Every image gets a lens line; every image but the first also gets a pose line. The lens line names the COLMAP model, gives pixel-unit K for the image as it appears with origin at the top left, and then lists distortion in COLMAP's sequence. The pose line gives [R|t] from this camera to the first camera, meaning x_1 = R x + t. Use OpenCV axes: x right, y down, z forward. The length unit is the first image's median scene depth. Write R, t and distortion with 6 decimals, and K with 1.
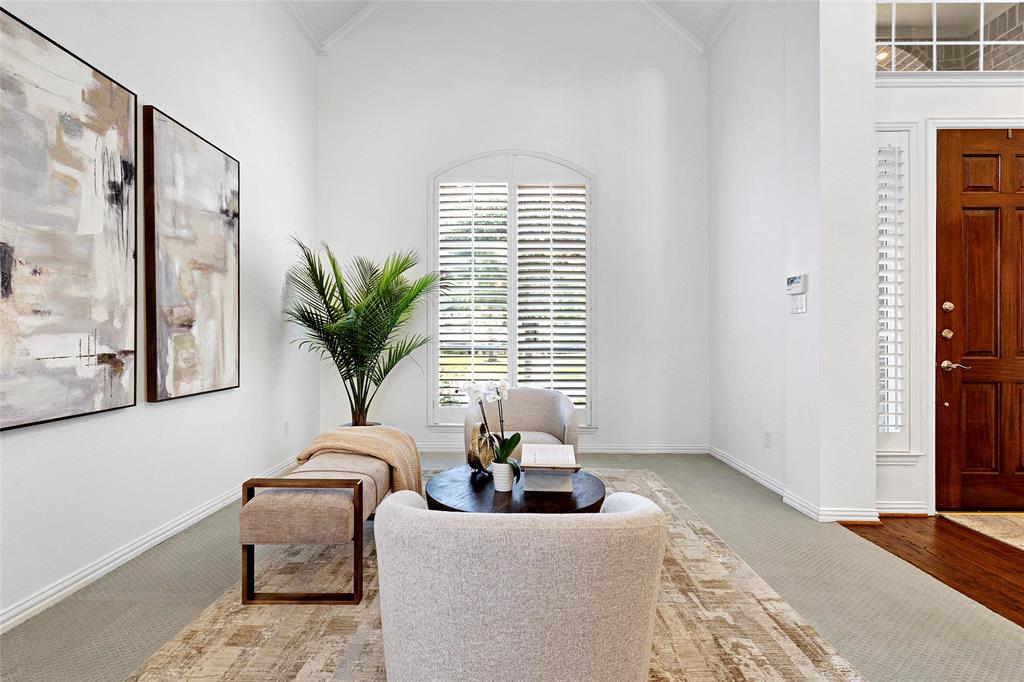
lens RADIAL K [[473.8, 0, 511.0], [0, 473.8, 339.8], [0, 0, 1]] dist [0.003145, -0.001916]
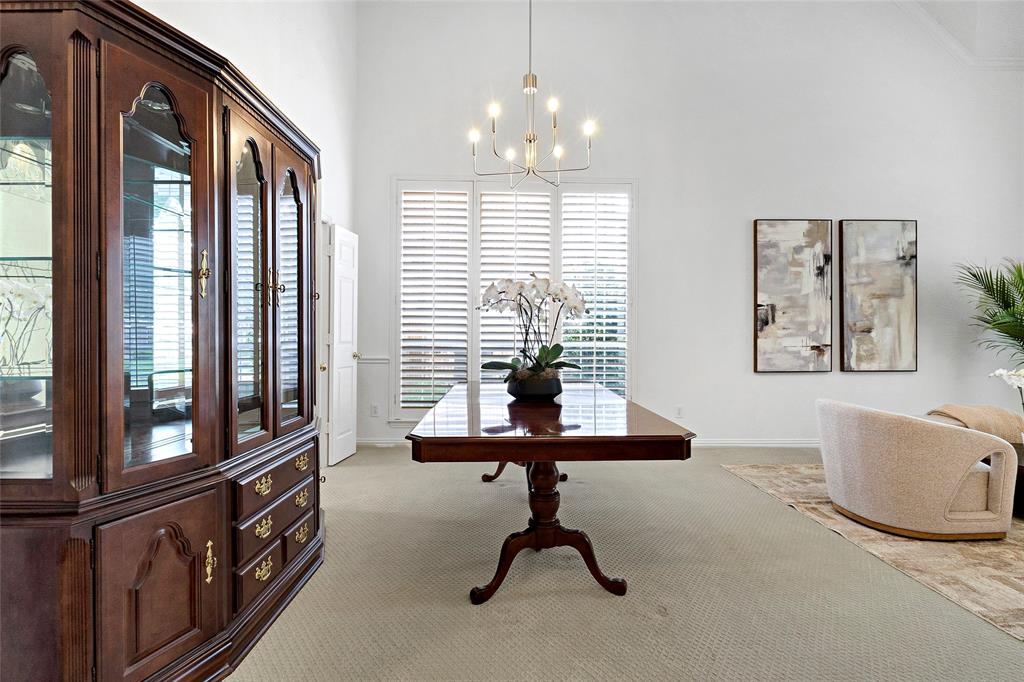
lens RADIAL K [[473.8, 0, 519.1], [0, 473.8, 338.7], [0, 0, 1]] dist [0.003145, -0.001916]
pose [[0.041681, -0.001512, -0.999130, 1.133219], [-0.001700, 0.999997, -0.001585, 0.002241], [0.999130, 0.001764, 0.041678, -0.408345]]
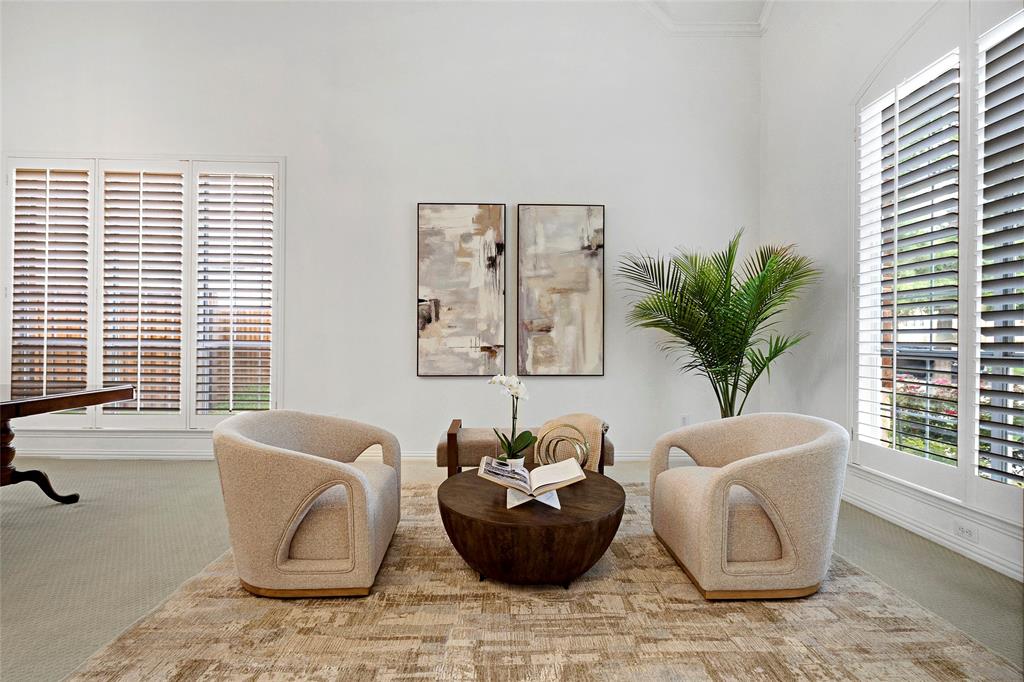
lens RADIAL K [[473.8, 0, 509.0], [0, 473.8, 337.2], [0, 0, 1]] dist [0.003145, -0.001916]
pose [[0.045890, -0.004618, -0.998936, 0.959098], [-0.005139, 0.999975, -0.004859, 0.000330], [0.998933, 0.005356, 0.045865, 0.885282]]
